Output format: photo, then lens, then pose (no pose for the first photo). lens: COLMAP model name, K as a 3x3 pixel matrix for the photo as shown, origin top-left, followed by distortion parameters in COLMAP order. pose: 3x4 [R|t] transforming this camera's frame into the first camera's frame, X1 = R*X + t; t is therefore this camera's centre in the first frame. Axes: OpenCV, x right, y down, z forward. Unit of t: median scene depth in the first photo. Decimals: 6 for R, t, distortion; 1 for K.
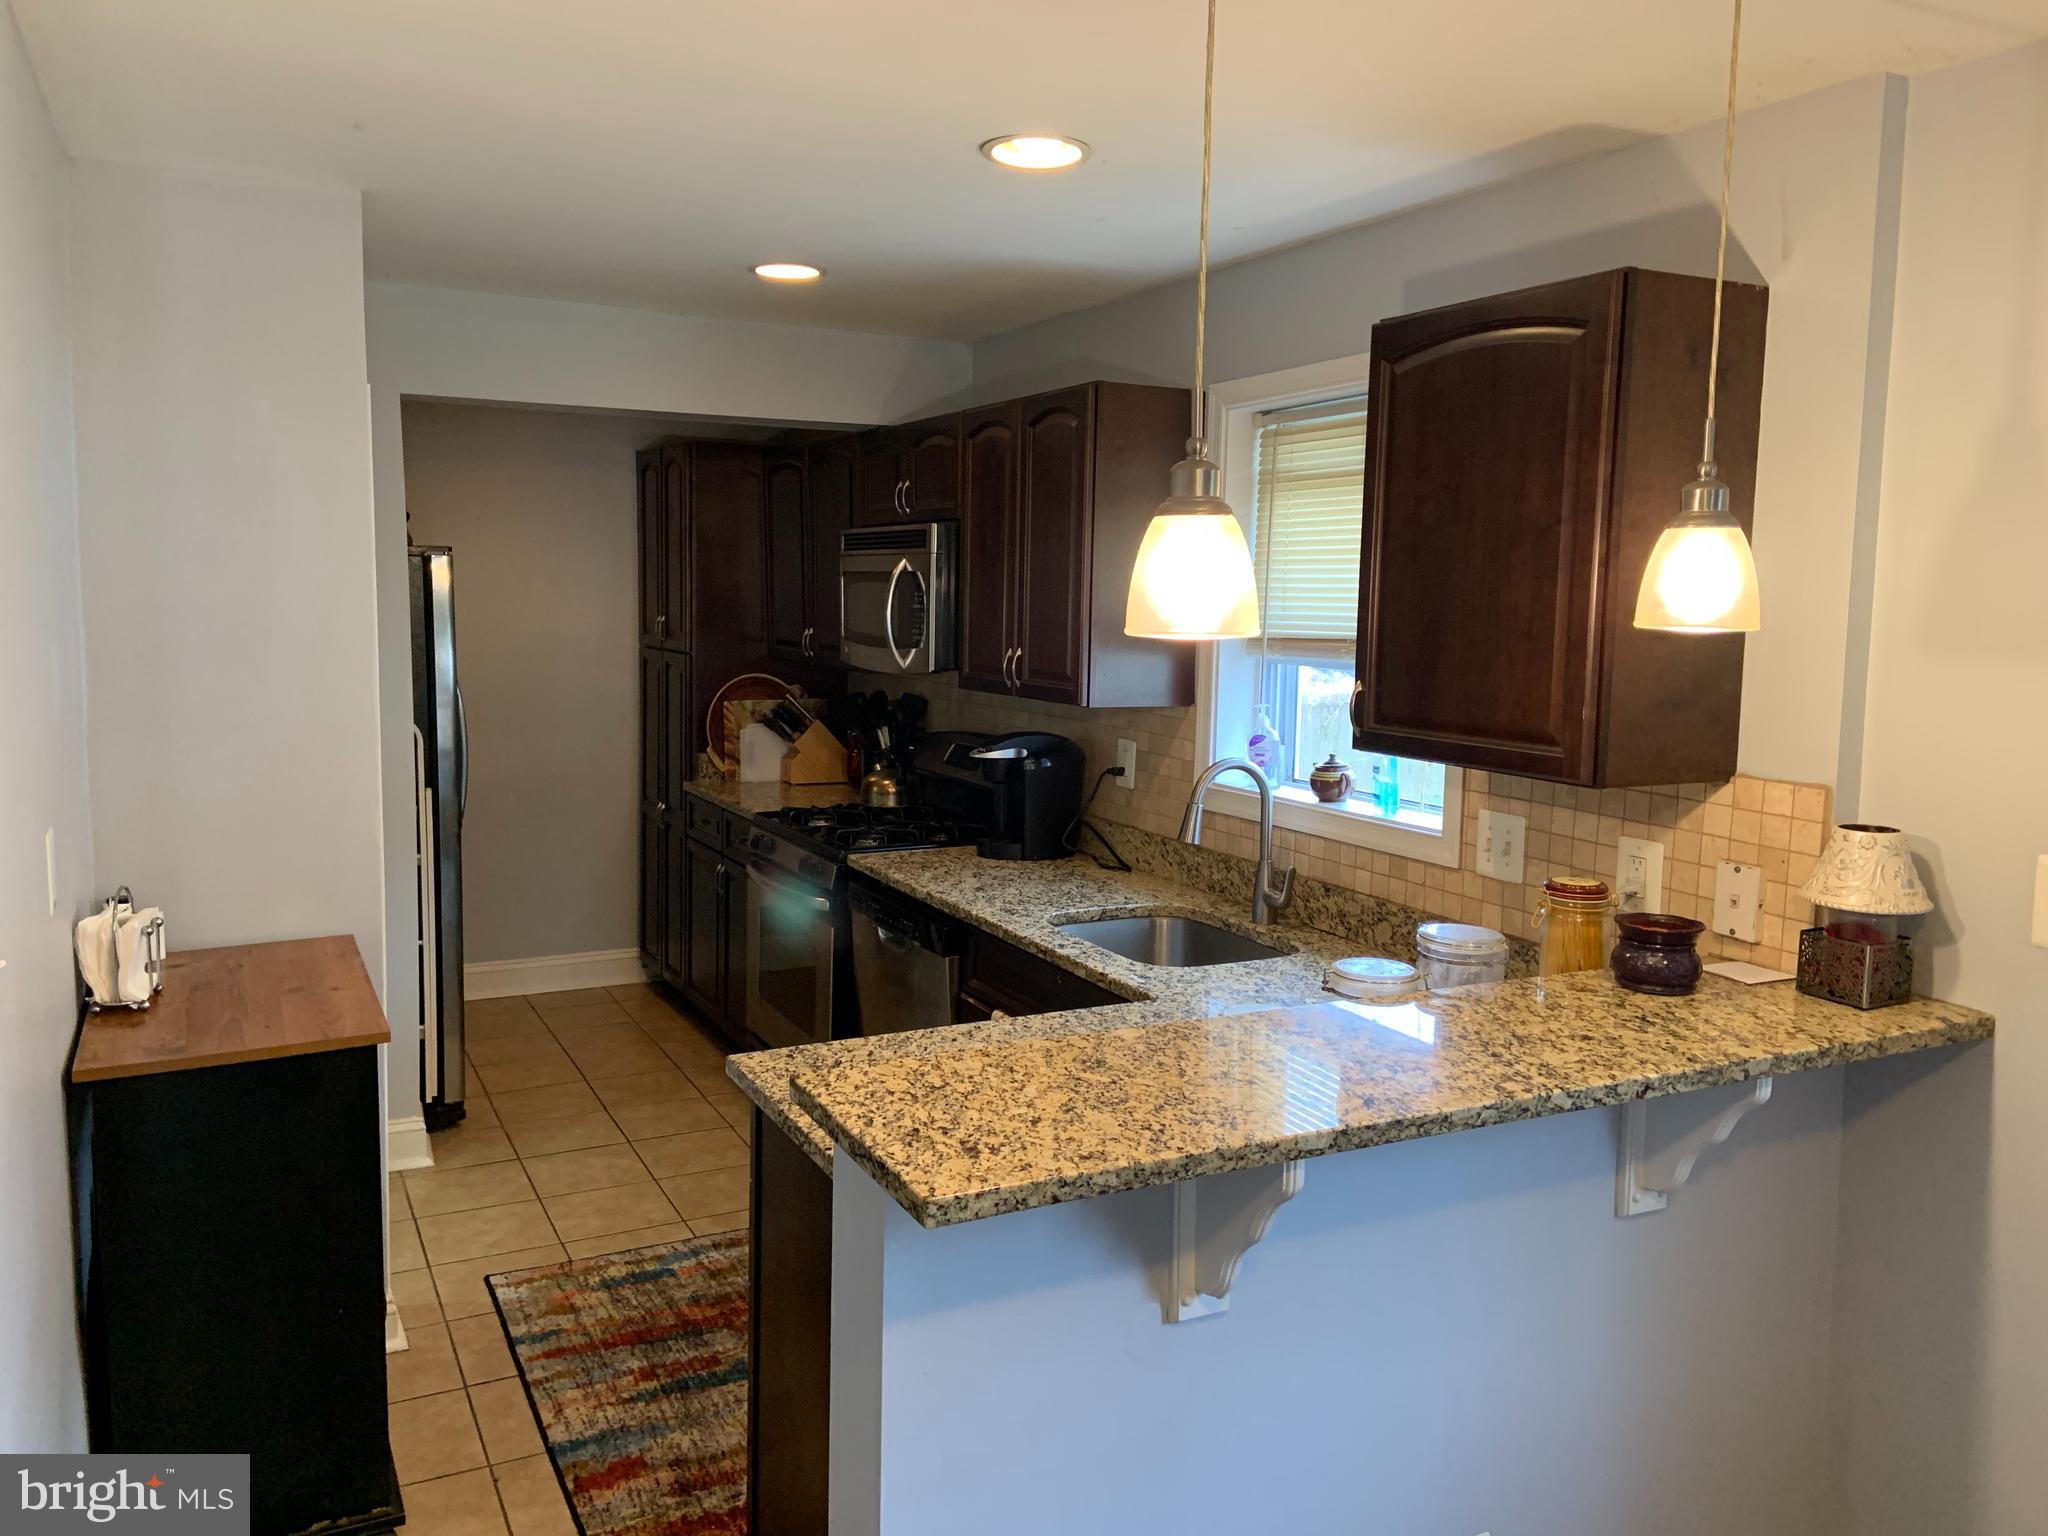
lens RADIAL K [[1545.1, 0, 997.6], [0, 1545.1, 742.7], [0, 0, 1]] dist [0.110813, -0.142338]
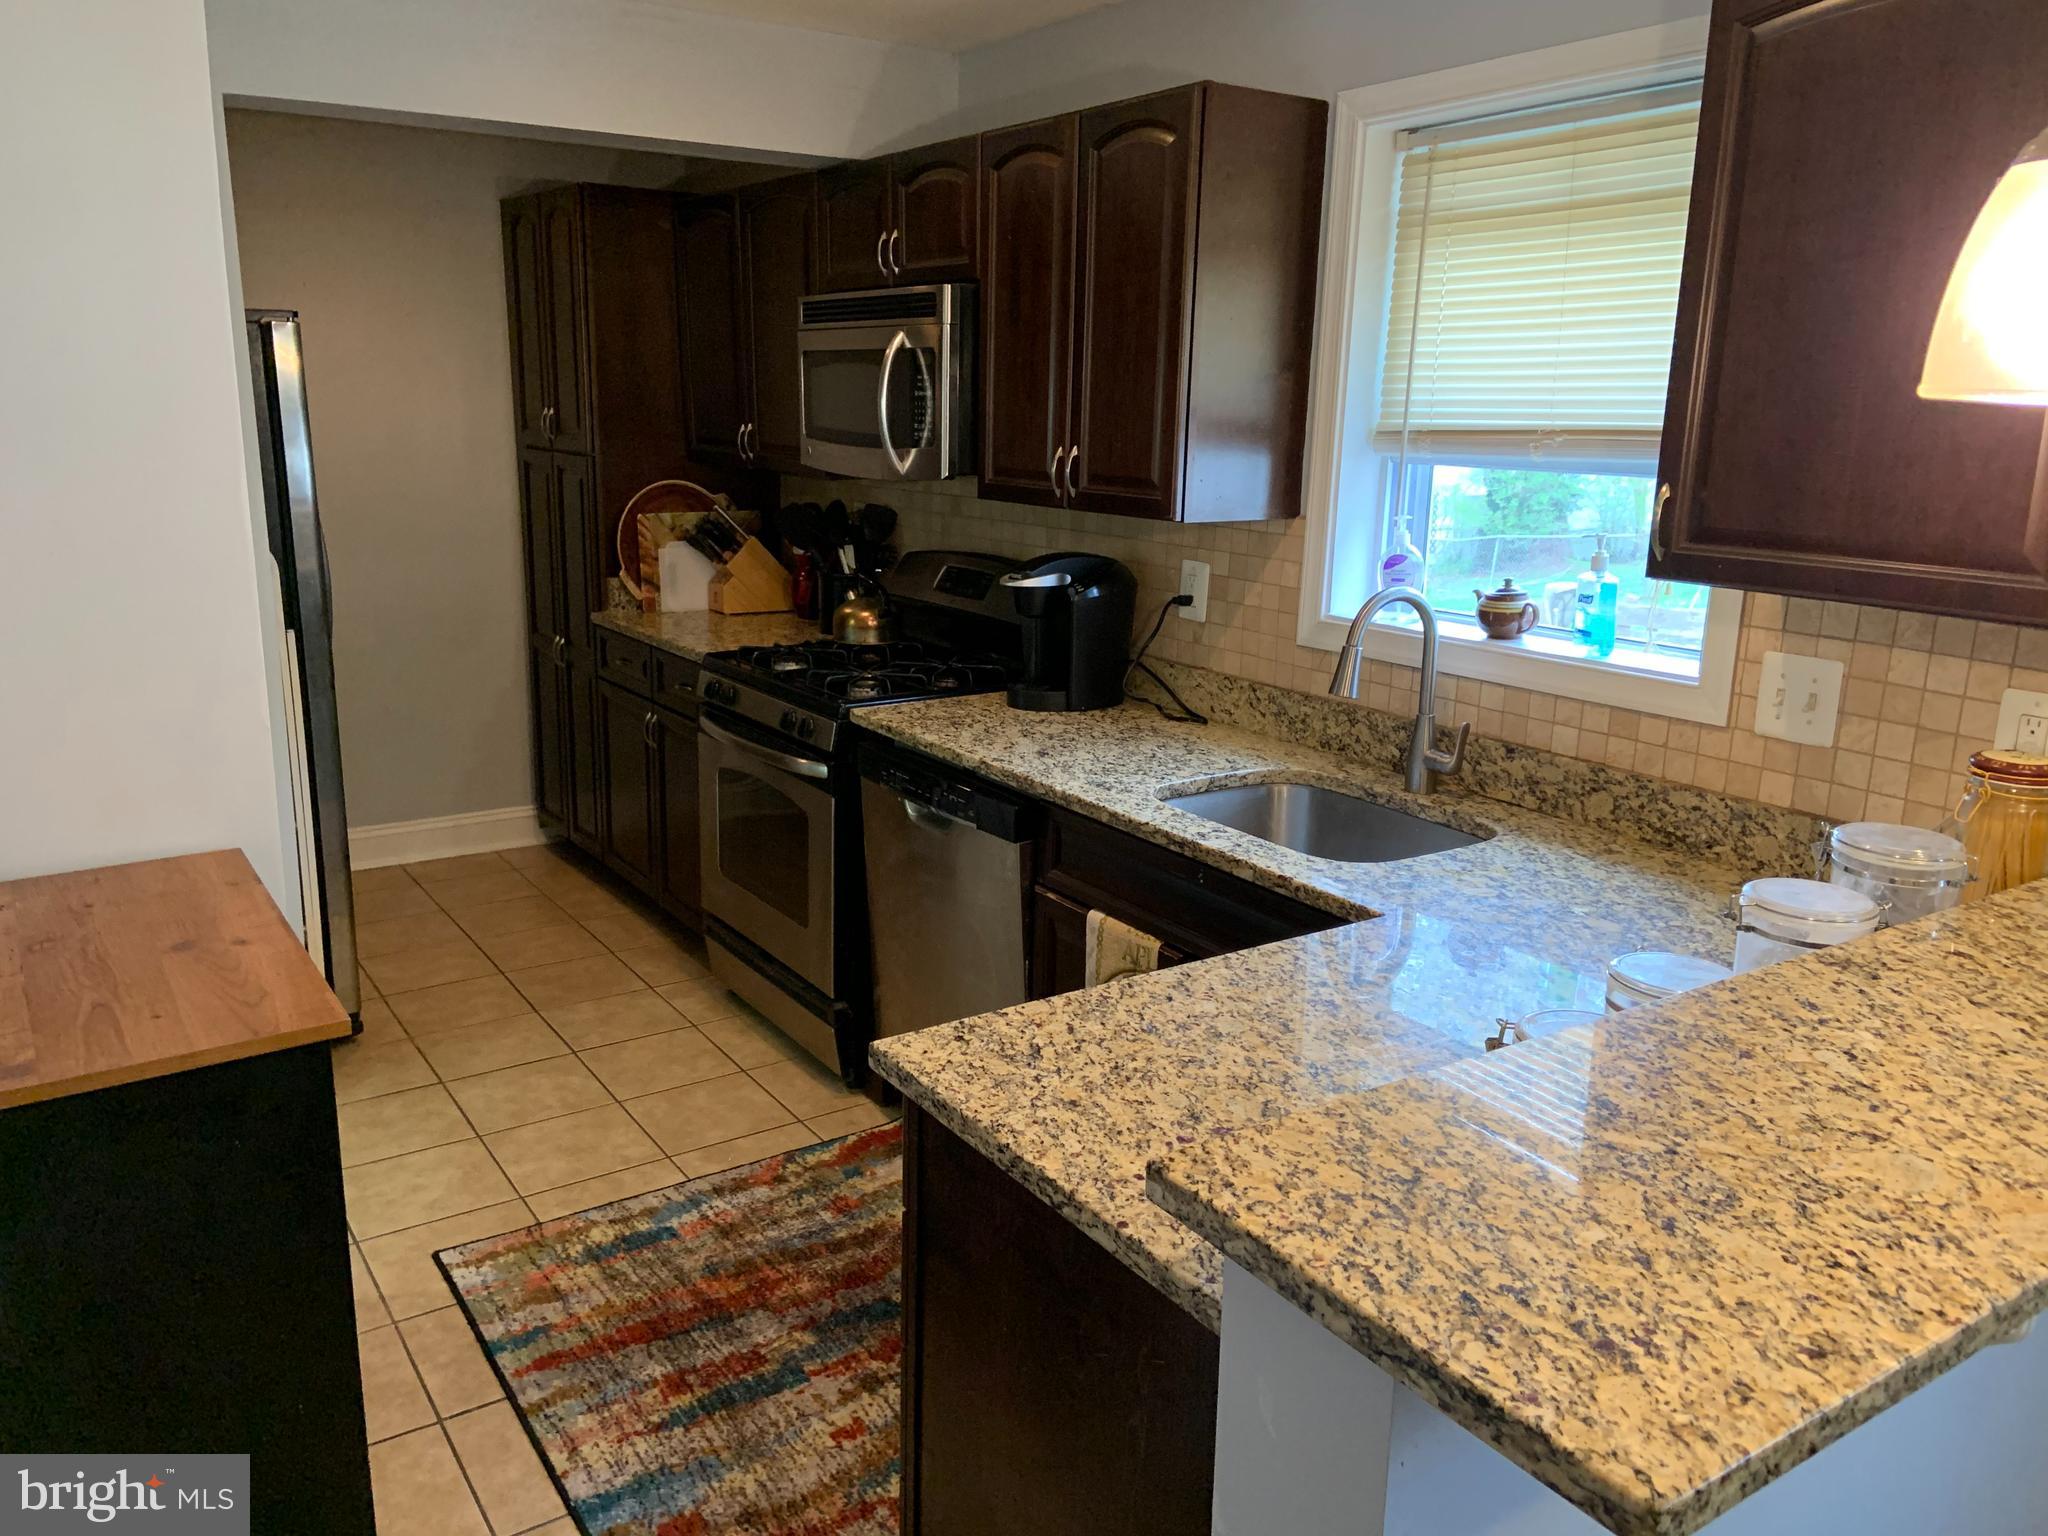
lens RADIAL K [[1545.1, 0, 999.2], [0, 1545.1, 748.1], [0, 0, 1]] dist [0.110813, -0.142338]
pose [[0.992954, -0.025849, 0.115647, -0.148199], [0.010897, 0.991701, 0.128105, -0.012797], [-0.117998, -0.125943, 0.984995, 0.252462]]
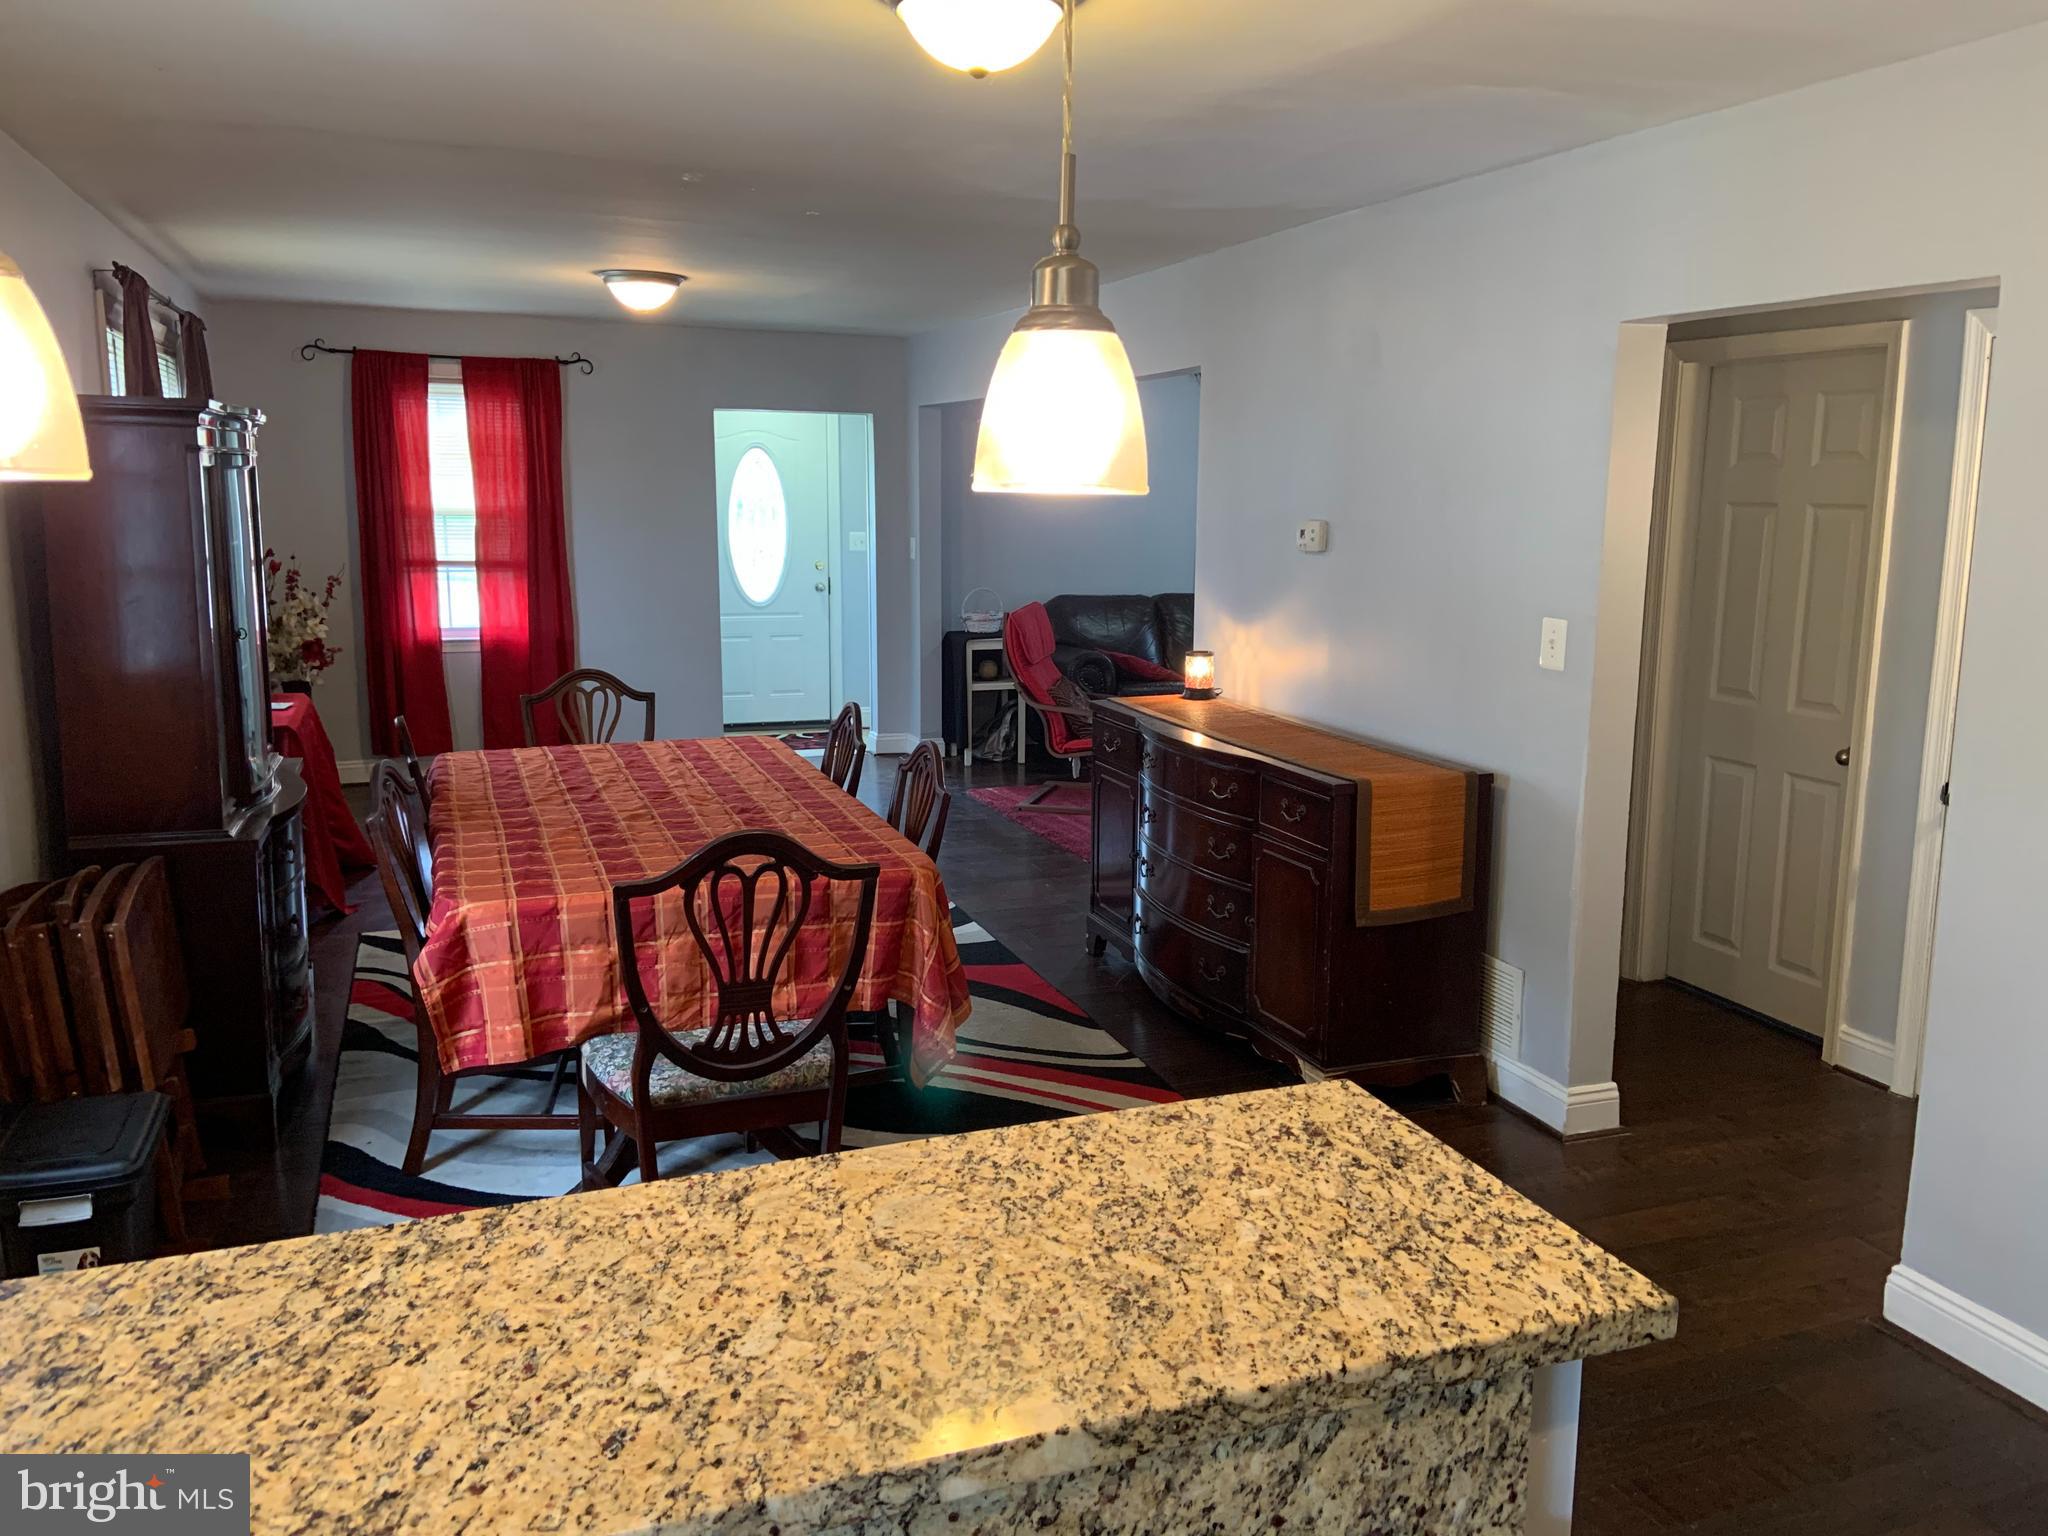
lens RADIAL K [[1545.1, 0, 1010.5], [0, 1545.1, 708.0], [0, 0, 1]] dist [0.110813, -0.142338]
pose [[-0.994383, -0.037031, 0.099156, 0.034872], [-0.010463, 0.966604, 0.256061, -0.081886], [-0.105326, 0.253585, -0.961562, 0.885556]]
